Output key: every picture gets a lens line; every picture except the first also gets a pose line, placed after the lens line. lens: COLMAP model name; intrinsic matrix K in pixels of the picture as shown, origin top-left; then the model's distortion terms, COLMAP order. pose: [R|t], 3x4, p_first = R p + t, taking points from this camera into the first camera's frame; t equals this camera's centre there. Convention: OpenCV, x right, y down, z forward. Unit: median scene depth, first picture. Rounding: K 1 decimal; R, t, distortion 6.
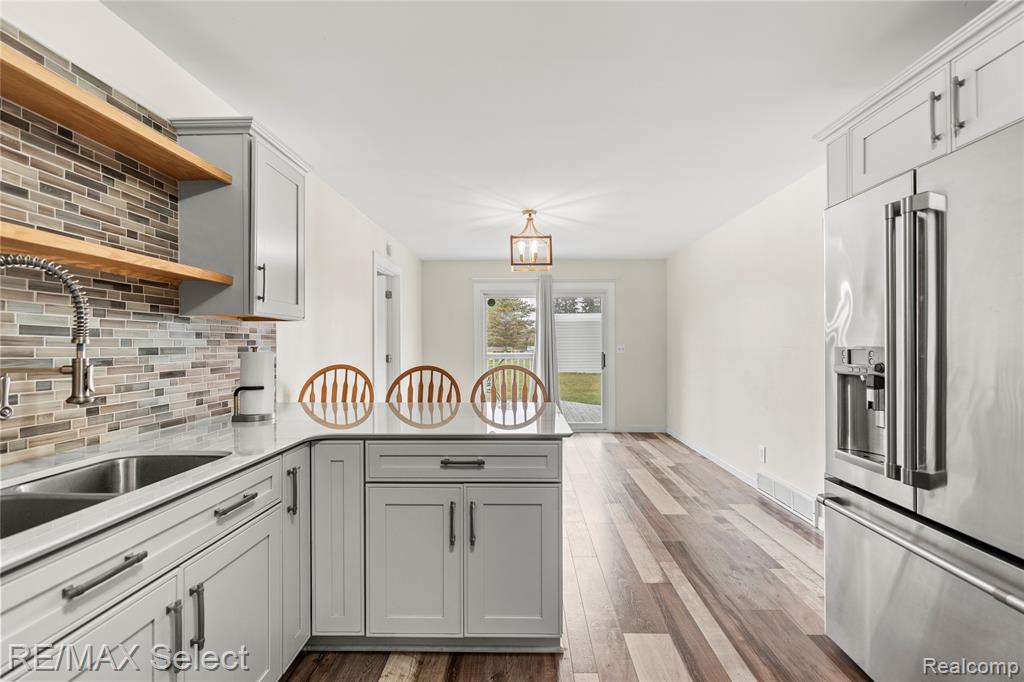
lens RADIAL K [[457.1, 0, 515.7], [0, 457.1, 343.3], [0, 0, 1]] dist [-0.011024, 0.004685]
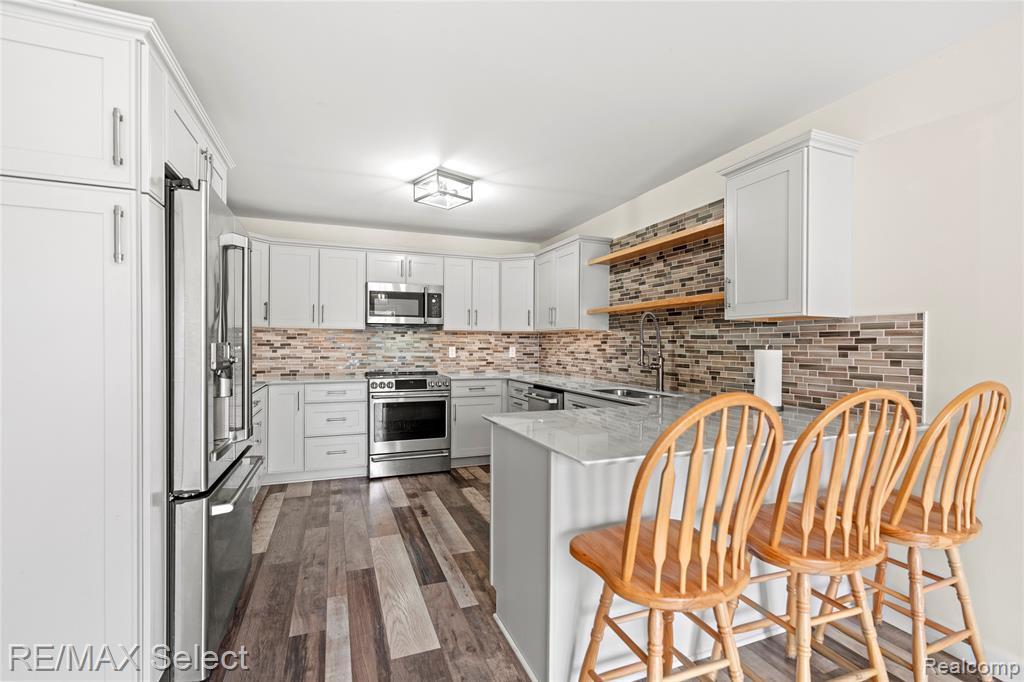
lens RADIAL K [[461.9, 0, 516.2], [0, 461.9, 346.8], [0, 0, 1]] dist [-0.005163, 0.000382]
pose [[-0.921350, -0.001385, -0.388731, 0.471972], [-0.002137, 0.999997, 0.001502, 0.013323], [0.388728, 0.002215, -0.921350, 1.974116]]
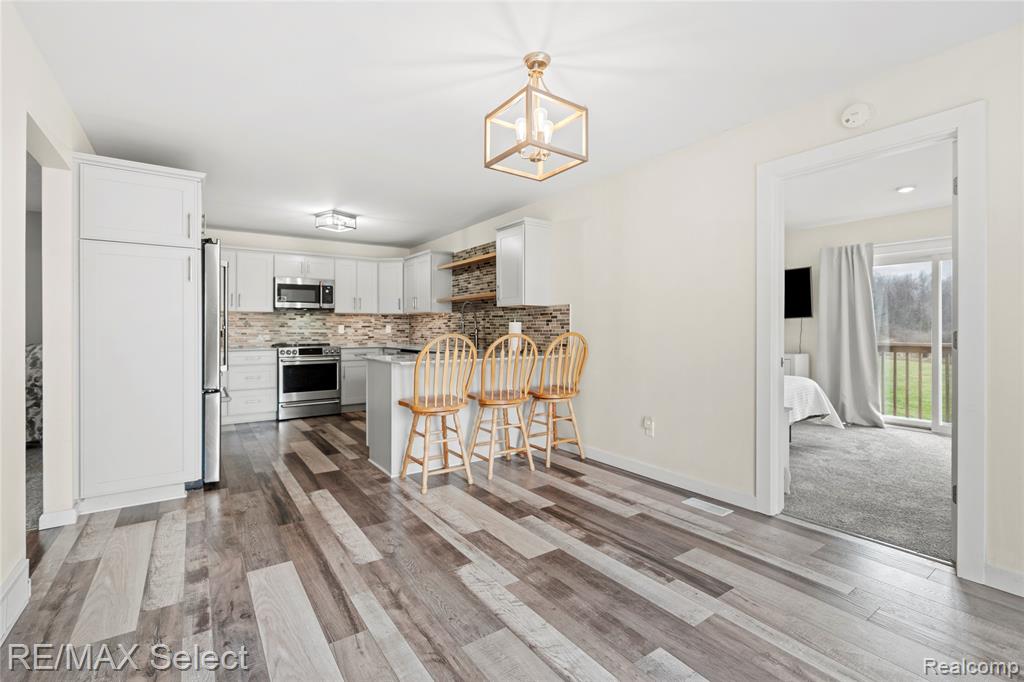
lens RADIAL K [[457.8, 0, 516.0], [0, 457.8, 327.7], [0, 0, 1]] dist [-0.010543, 0.000075]
pose [[-0.804657, 0.000522, -0.593739, 0.787018], [0.004720, 0.999974, -0.005518, 0.063308], [0.593721, -0.007242, -0.804639, 3.020276]]
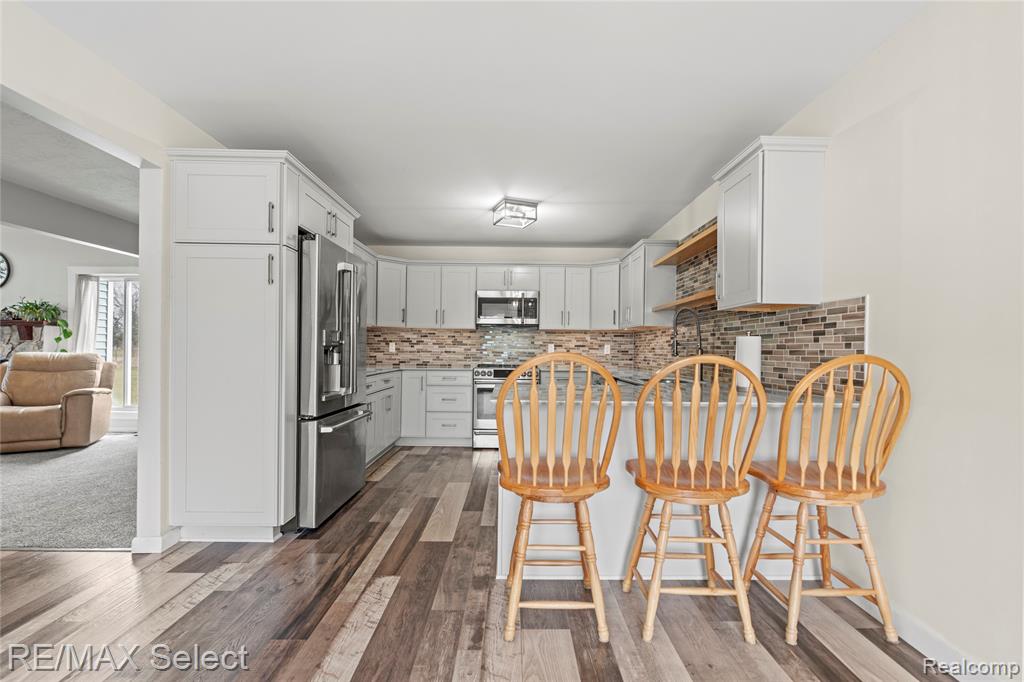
lens RADIAL K [[461.9, 0, 516.2], [0, 461.9, 346.8], [0, 0, 1]] dist [-0.005163, 0.000382]
pose [[-0.999460, -0.010043, -0.031274, 0.097083], [-0.009680, 0.999884, -0.011759, 0.074610], [0.031388, -0.011449, -0.999442, 2.425510]]
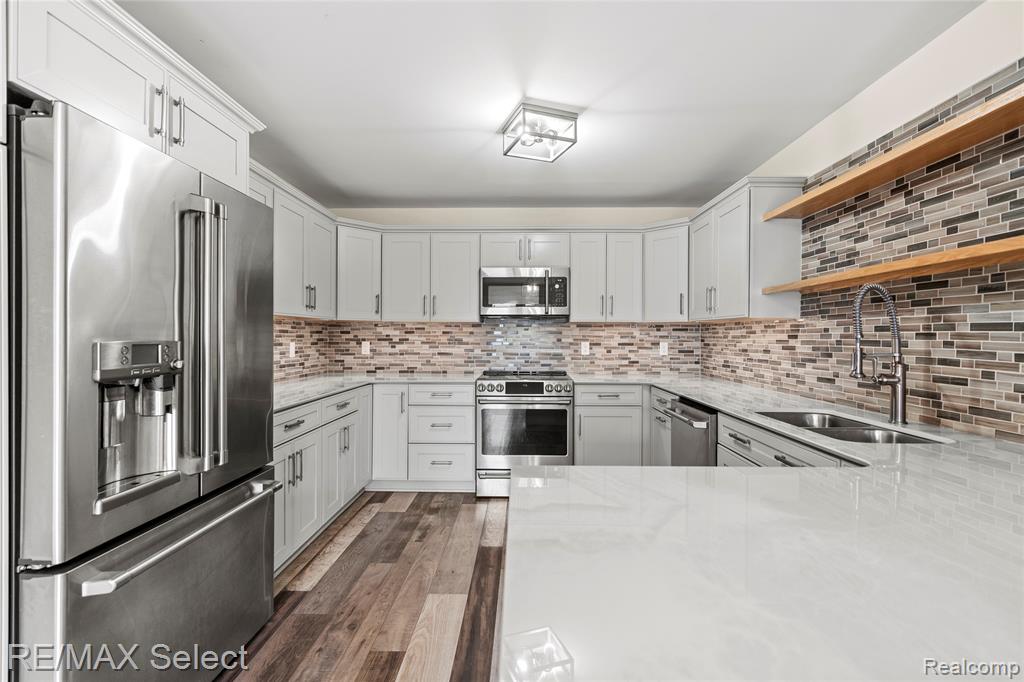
lens RADIAL K [[457.3, 0, 516.6], [0, 457.3, 337.2], [0, 0, 1]] dist [-0.012877, 0.005285]
pose [[-0.999969, -0.001889, -0.007643, 0.113571], [-0.001864, 0.999993, -0.003335, 0.003194], [0.007650, -0.003321, -0.999965, 1.539584]]
